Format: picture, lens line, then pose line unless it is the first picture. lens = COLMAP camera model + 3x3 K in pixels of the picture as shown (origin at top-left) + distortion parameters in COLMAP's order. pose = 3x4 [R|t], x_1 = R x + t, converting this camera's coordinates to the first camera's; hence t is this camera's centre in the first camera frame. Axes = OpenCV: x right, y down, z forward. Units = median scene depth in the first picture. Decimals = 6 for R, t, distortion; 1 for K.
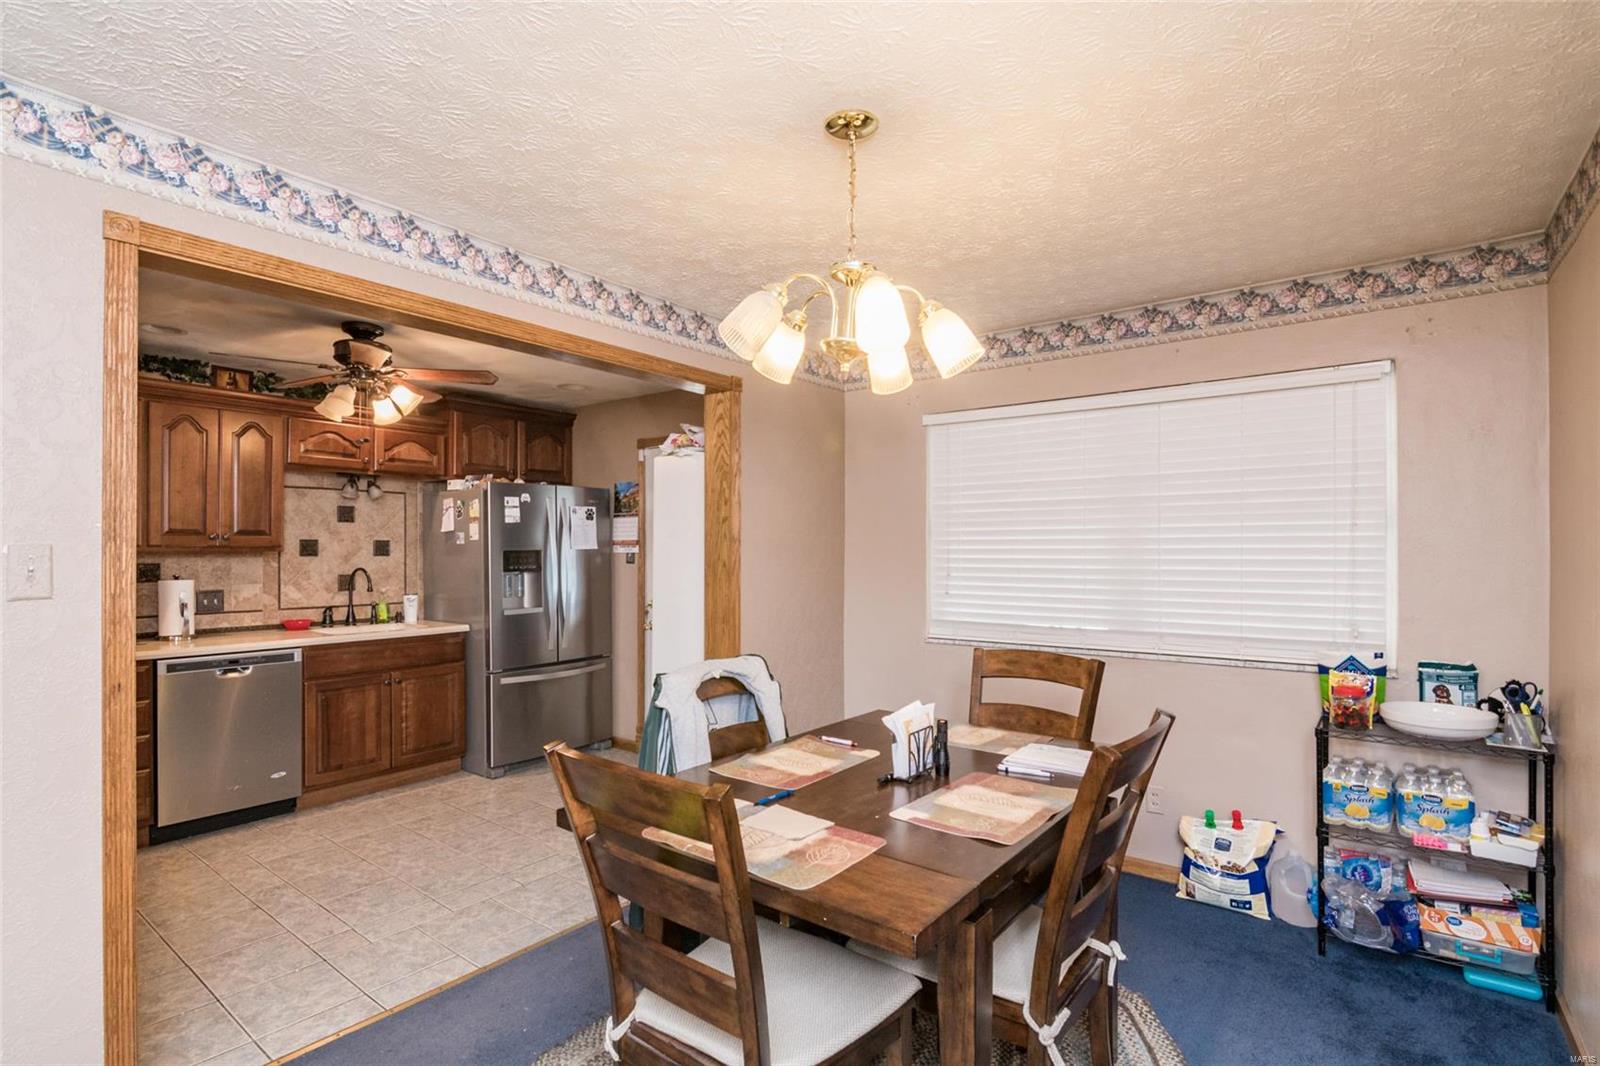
lens RADIAL K [[774.9, 0, 795.0], [0, 774.9, 541.7], [0, 0, 1]] dist [-0.012572, 0.000340]
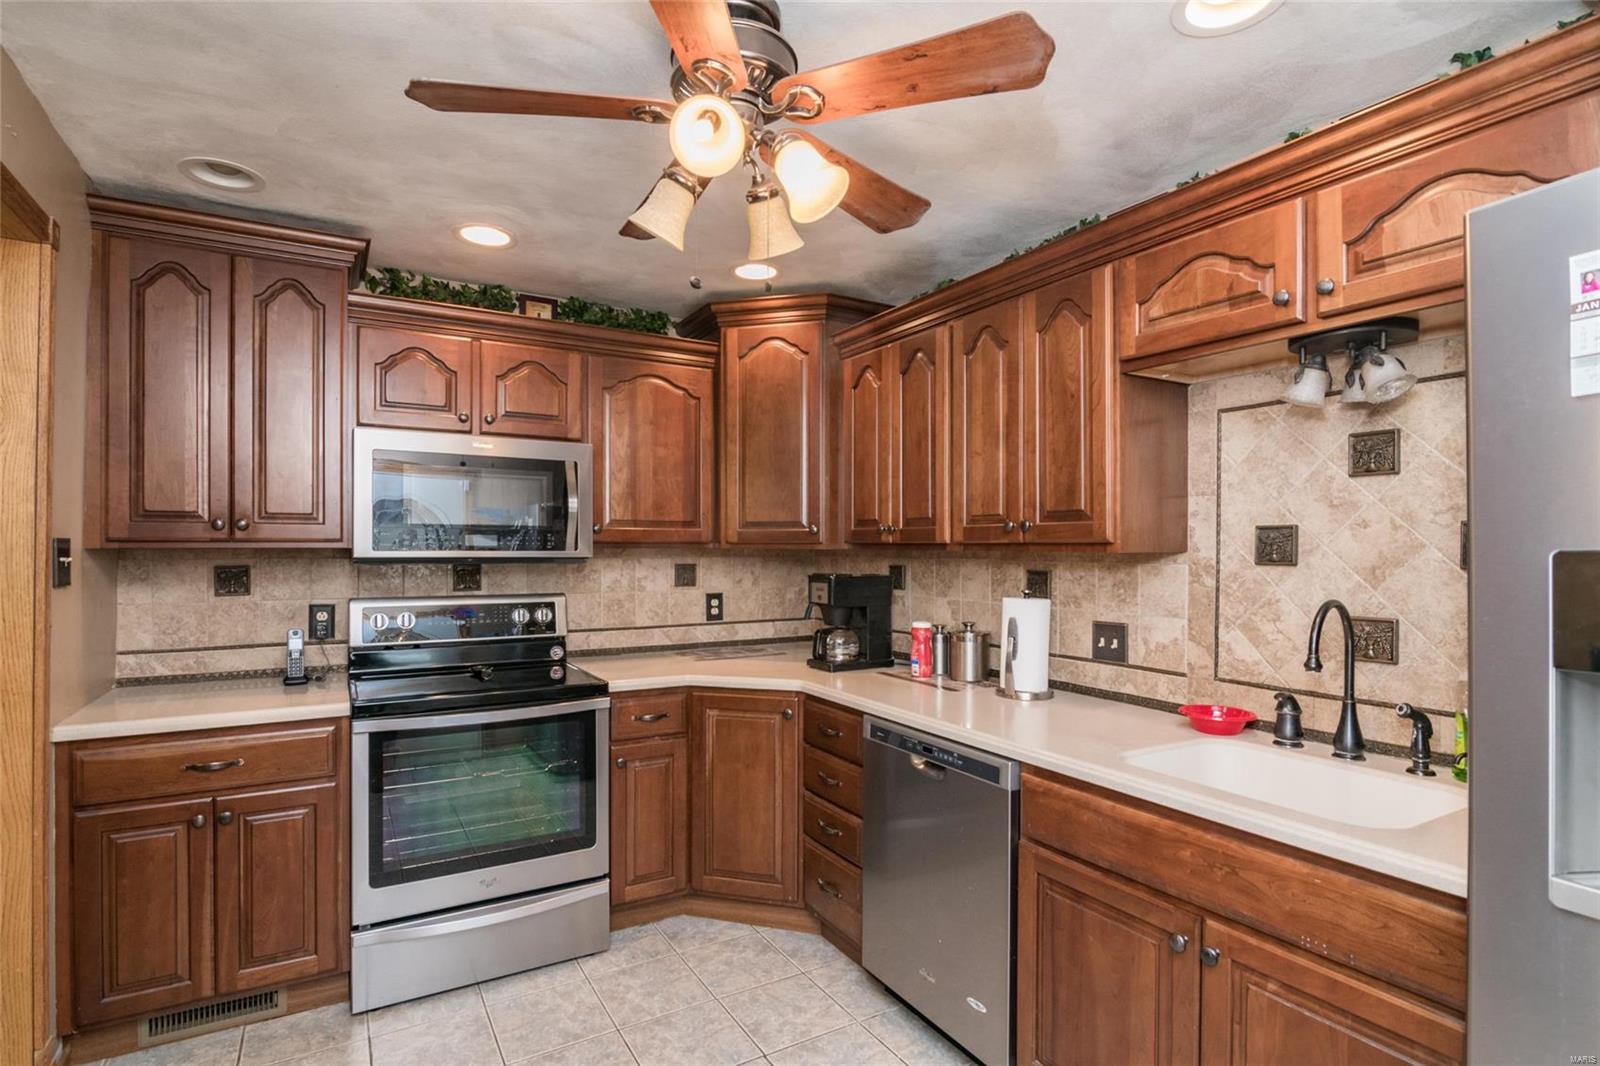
lens RADIAL K [[774.9, 0, 812.7], [0, 774.9, 554.6], [0, 0, 1]] dist [-0.012572, 0.000340]
pose [[-0.357406, 0.000202, -0.933949, -0.143681], [0.000888, 1.000000, -0.000124, 0.012685], [0.933949, -0.000874, -0.357406, 0.897391]]
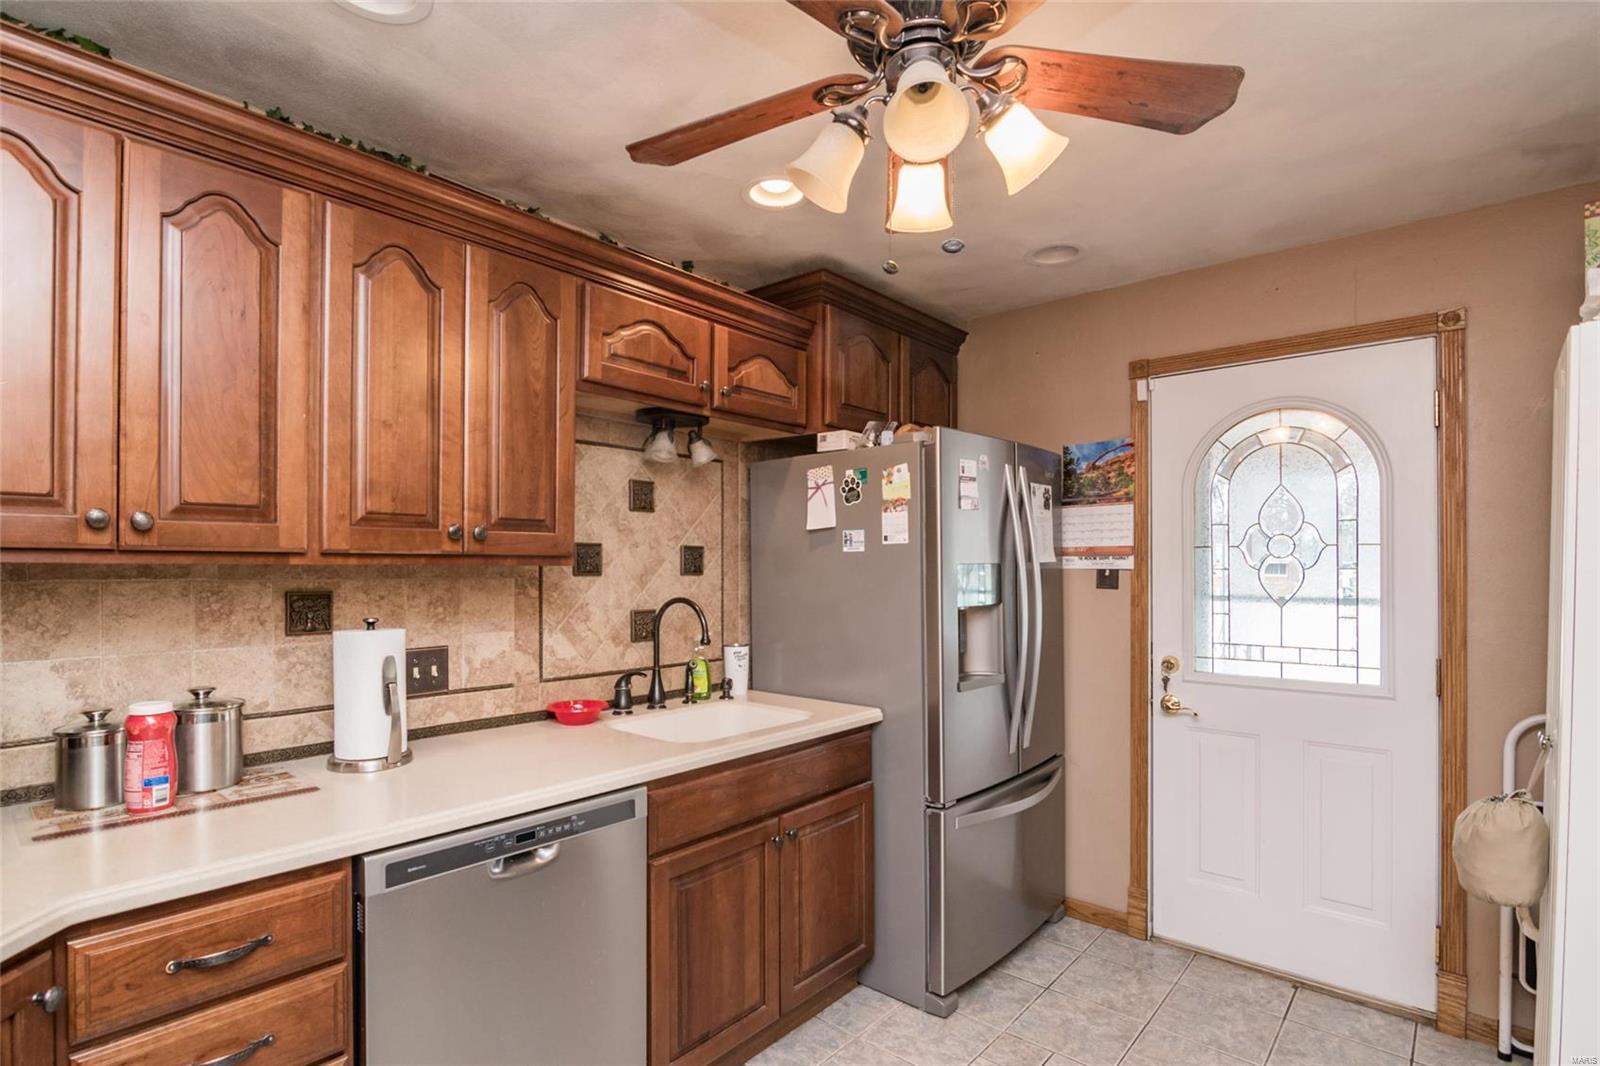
lens RADIAL K [[774.9, 0, 795.4], [0, 774.9, 565.0], [0, 0, 1]] dist [-0.012572, 0.000340]
pose [[0.997505, -0.000234, -0.070598, -0.446456], [0.000864, 0.999960, 0.008898, 0.007249], [0.070593, -0.008937, 0.997465, 0.483420]]
